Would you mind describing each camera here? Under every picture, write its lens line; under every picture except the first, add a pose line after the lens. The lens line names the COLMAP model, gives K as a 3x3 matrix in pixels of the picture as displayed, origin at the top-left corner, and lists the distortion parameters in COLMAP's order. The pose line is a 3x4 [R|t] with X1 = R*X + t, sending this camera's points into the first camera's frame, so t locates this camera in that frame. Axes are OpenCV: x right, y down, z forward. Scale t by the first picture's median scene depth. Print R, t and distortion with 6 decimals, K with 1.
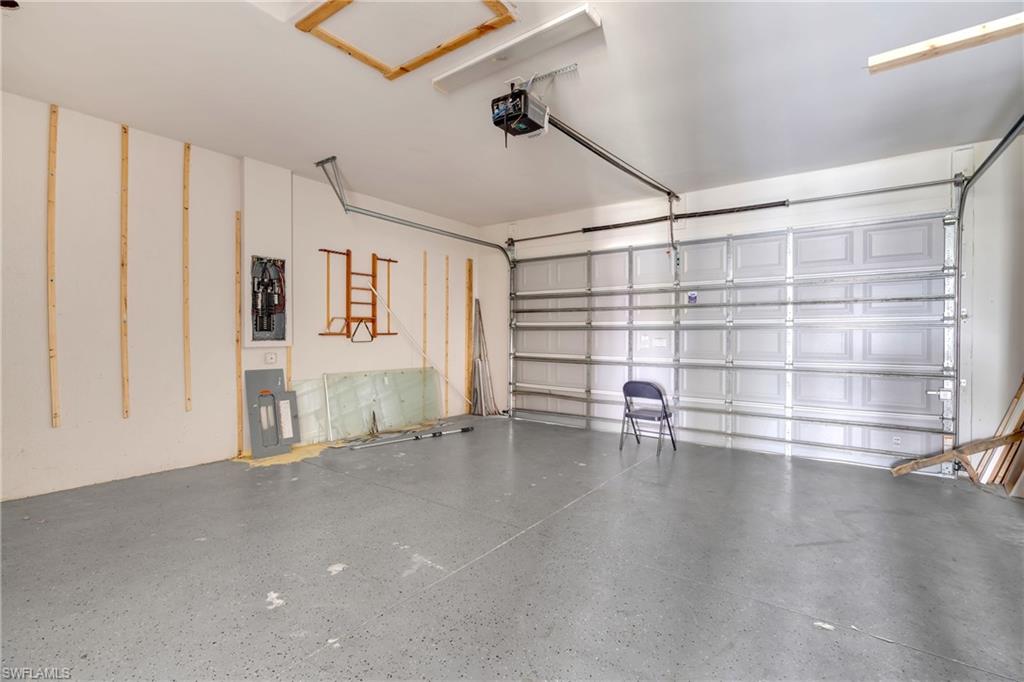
lens RADIAL K [[461.4, 0, 512.6], [0, 461.4, 340.9], [0, 0, 1]] dist [-0.012273, 0.004981]
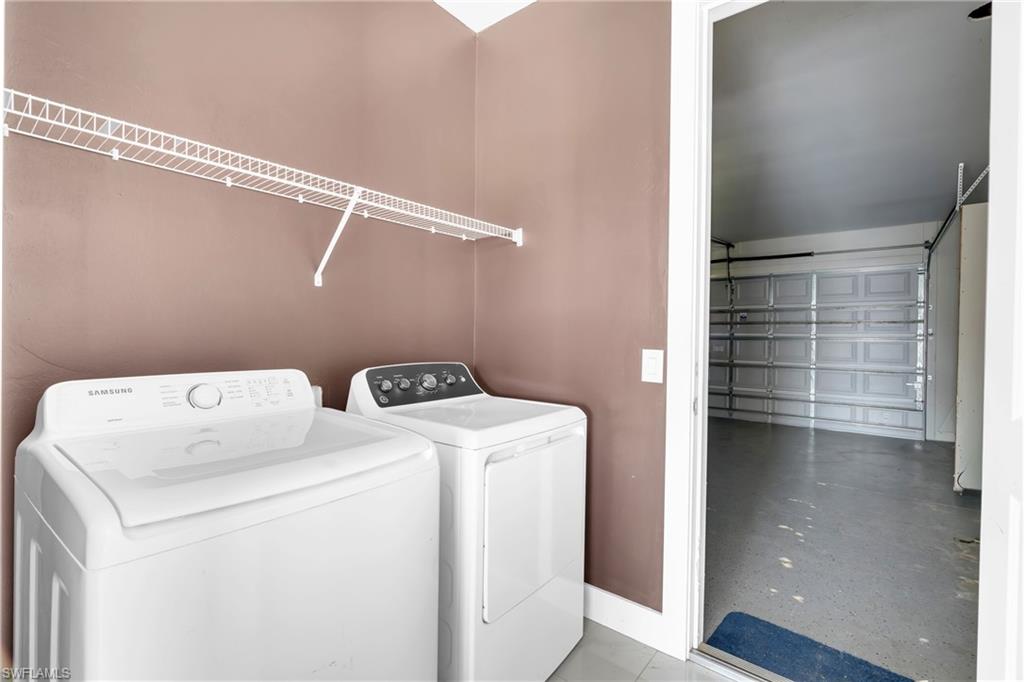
lens RADIAL K [[461.4, 0, 514.1], [0, 461.4, 339.2], [0, 0, 1]] dist [-0.012273, 0.004981]
pose [[0.999720, 0.008503, -0.022089, -0.312179], [-0.008577, 0.999958, -0.003267, -0.017057], [0.022061, 0.003456, 0.999751, -0.474719]]
